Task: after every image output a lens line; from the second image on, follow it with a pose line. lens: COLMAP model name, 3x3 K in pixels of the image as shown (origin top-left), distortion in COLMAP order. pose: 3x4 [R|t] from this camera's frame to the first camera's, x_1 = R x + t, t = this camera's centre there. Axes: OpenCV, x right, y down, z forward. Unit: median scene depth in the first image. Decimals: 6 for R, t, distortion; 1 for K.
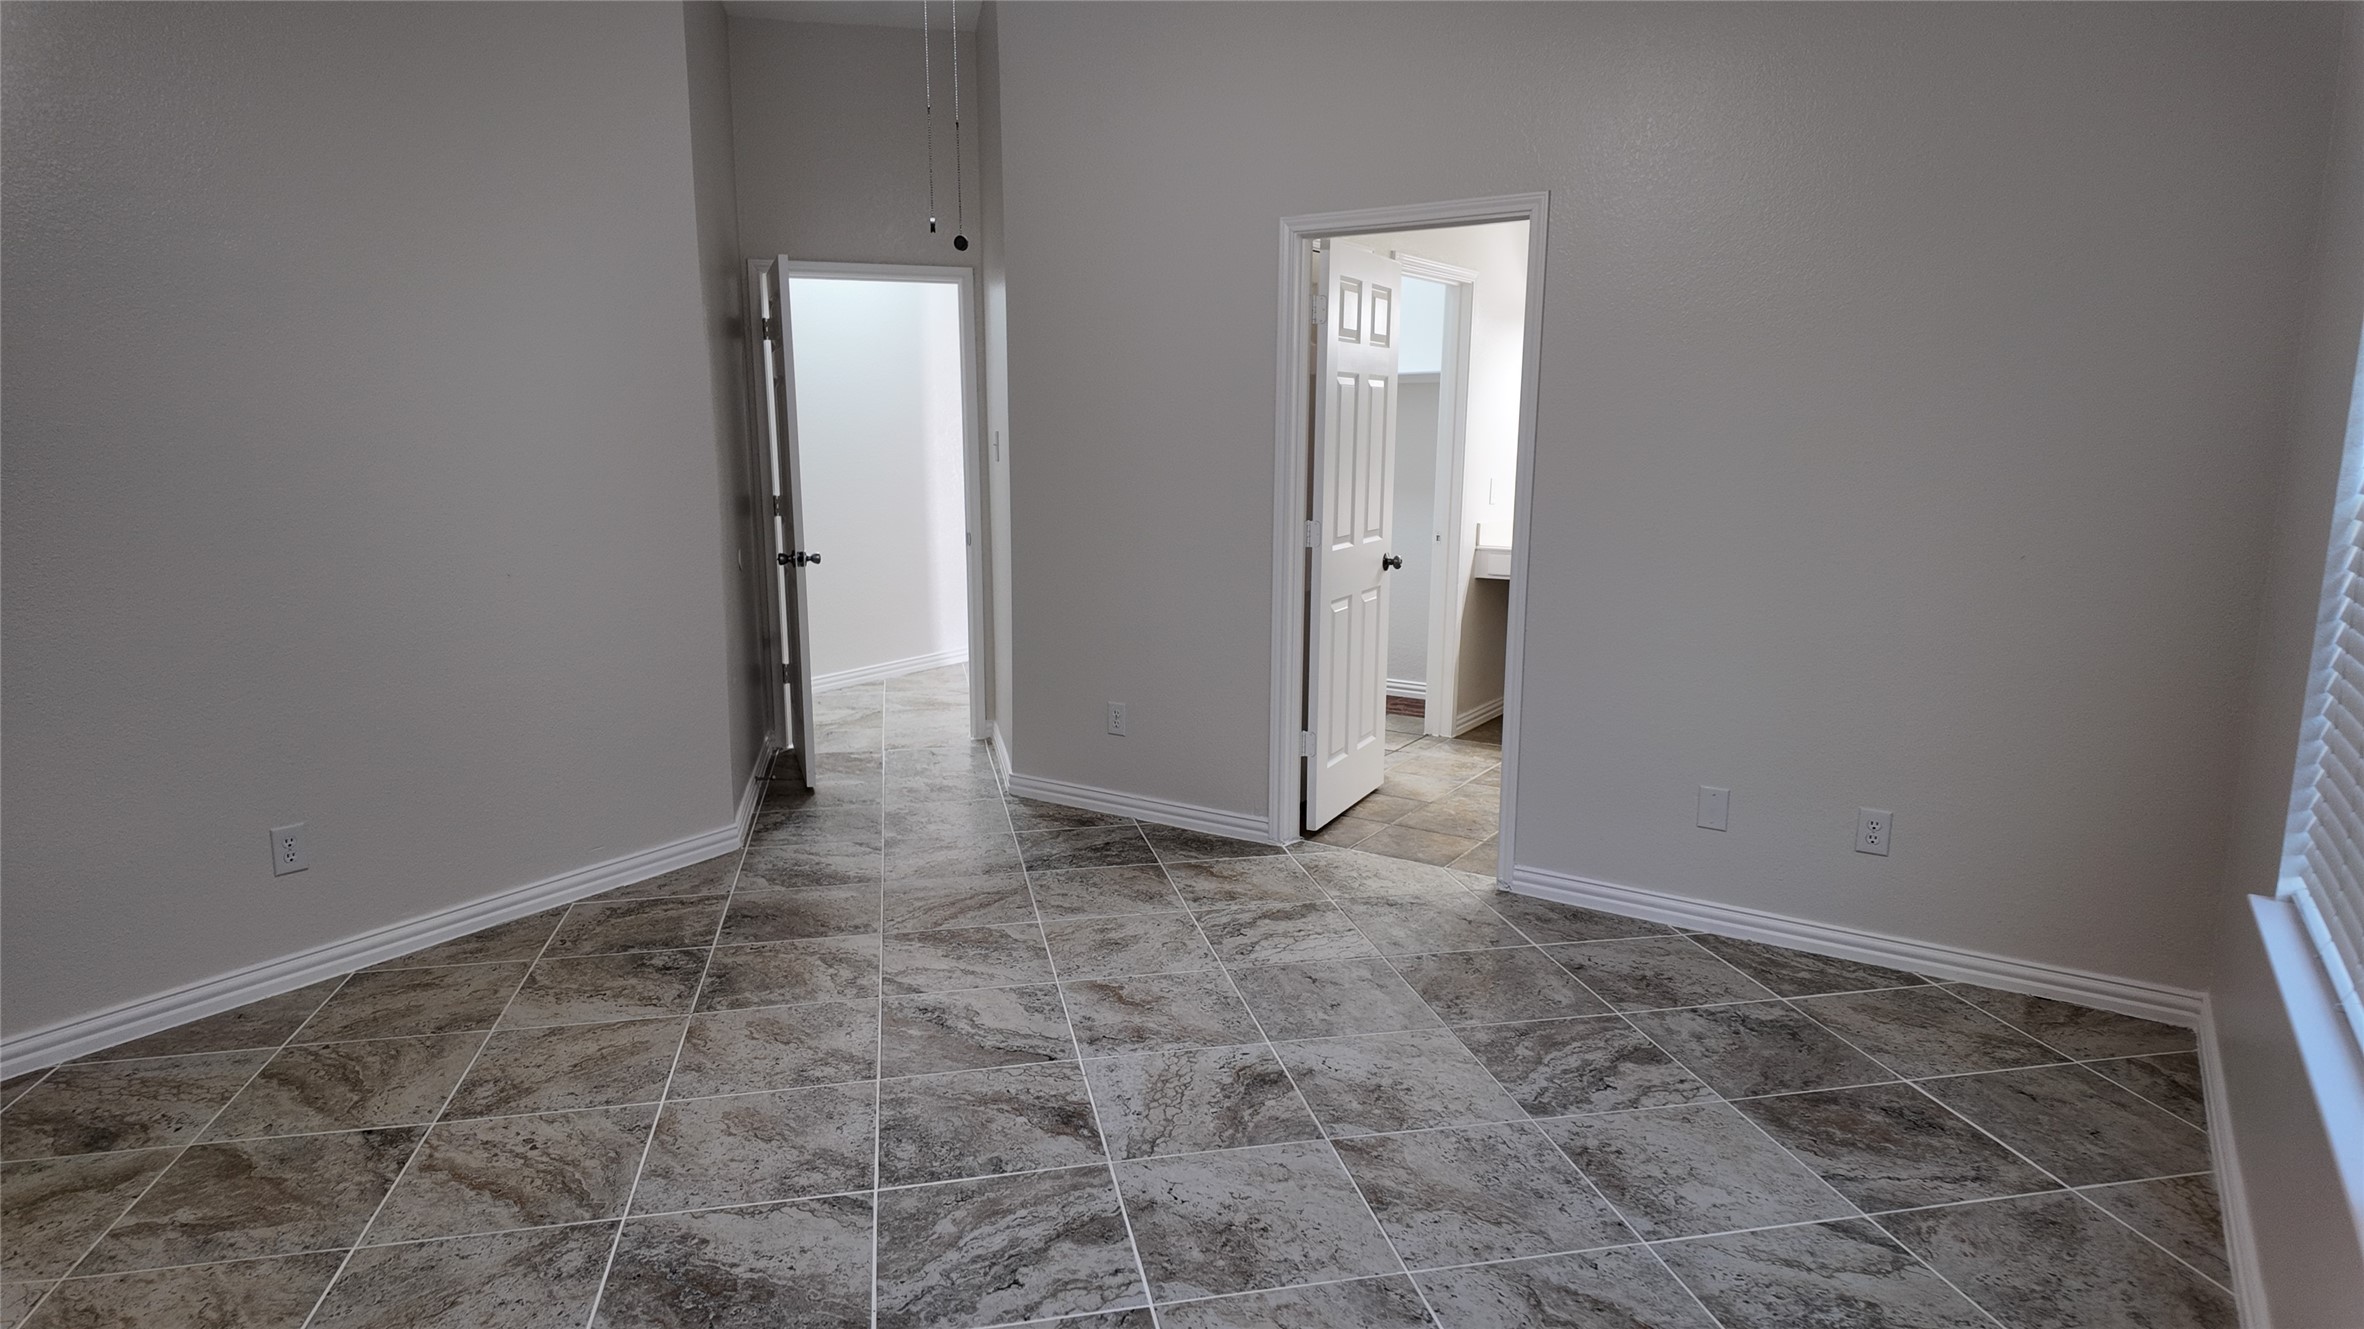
lens RADIAL K [[1381.1, 0, 1182.0], [0, 1381.1, 664.5], [0, 0, 1]] dist [0.092994, -0.093413]
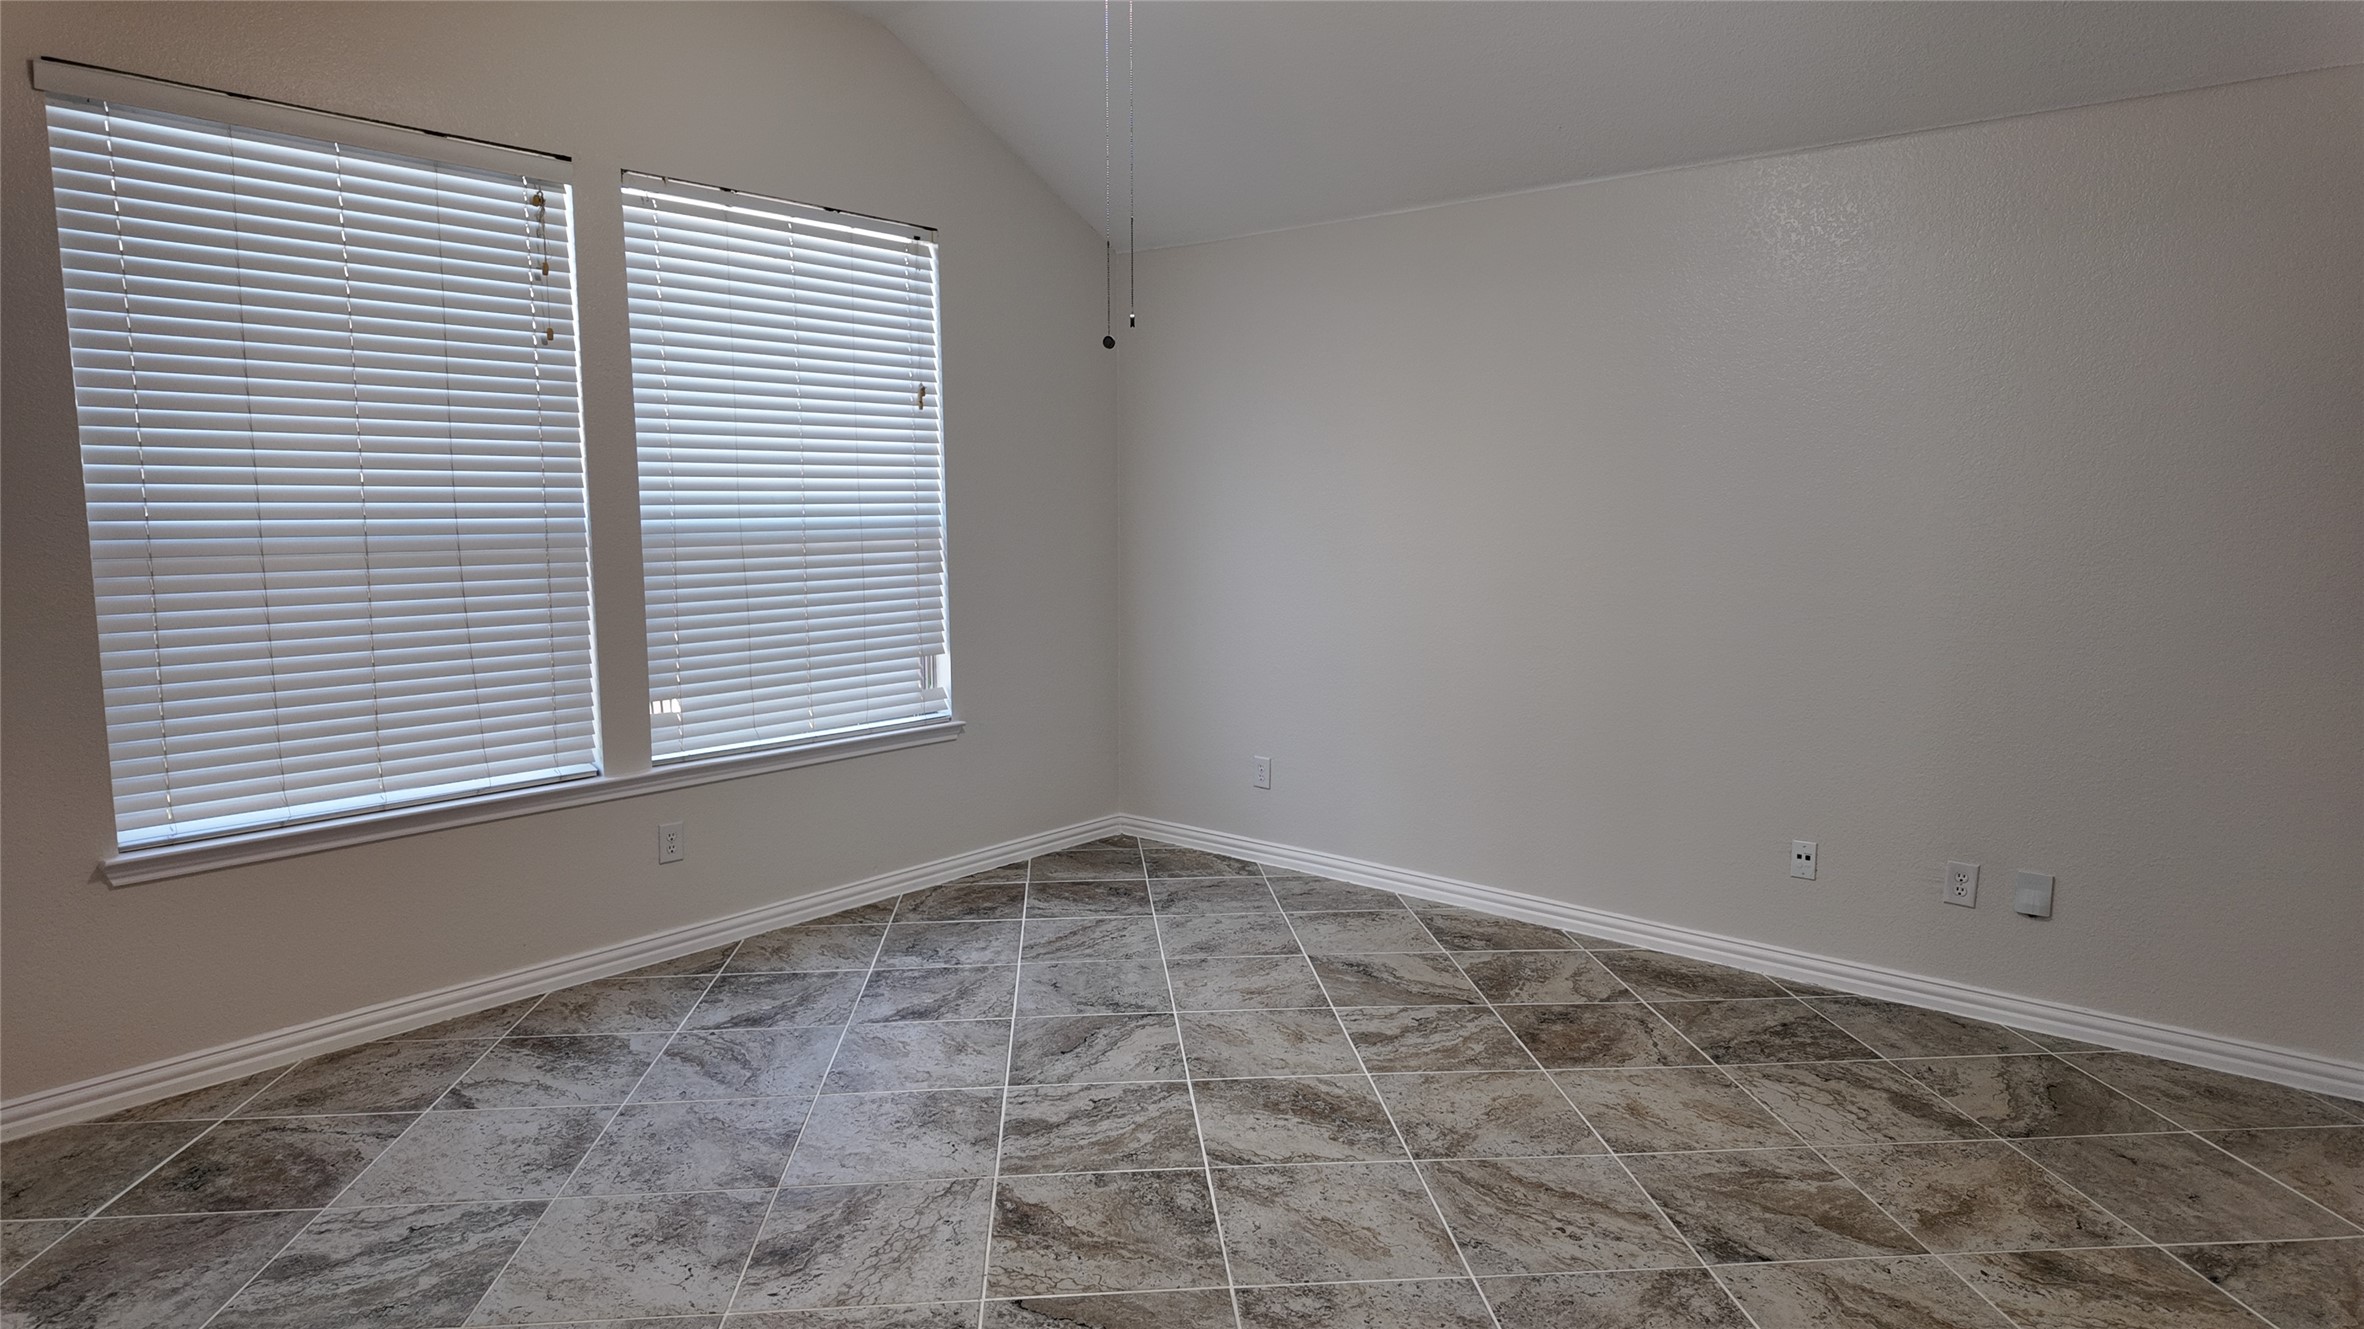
lens RADIAL K [[1381.1, 0, 1182.0], [0, 1381.1, 664.5], [0, 0, 1]] dist [0.092994, -0.093413]
pose [[-0.992368, -0.018292, 0.121947, -0.320852], [0.018523, 0.955602, 0.294077, -0.337084], [-0.121912, 0.294091, -0.947970, 1.906413]]
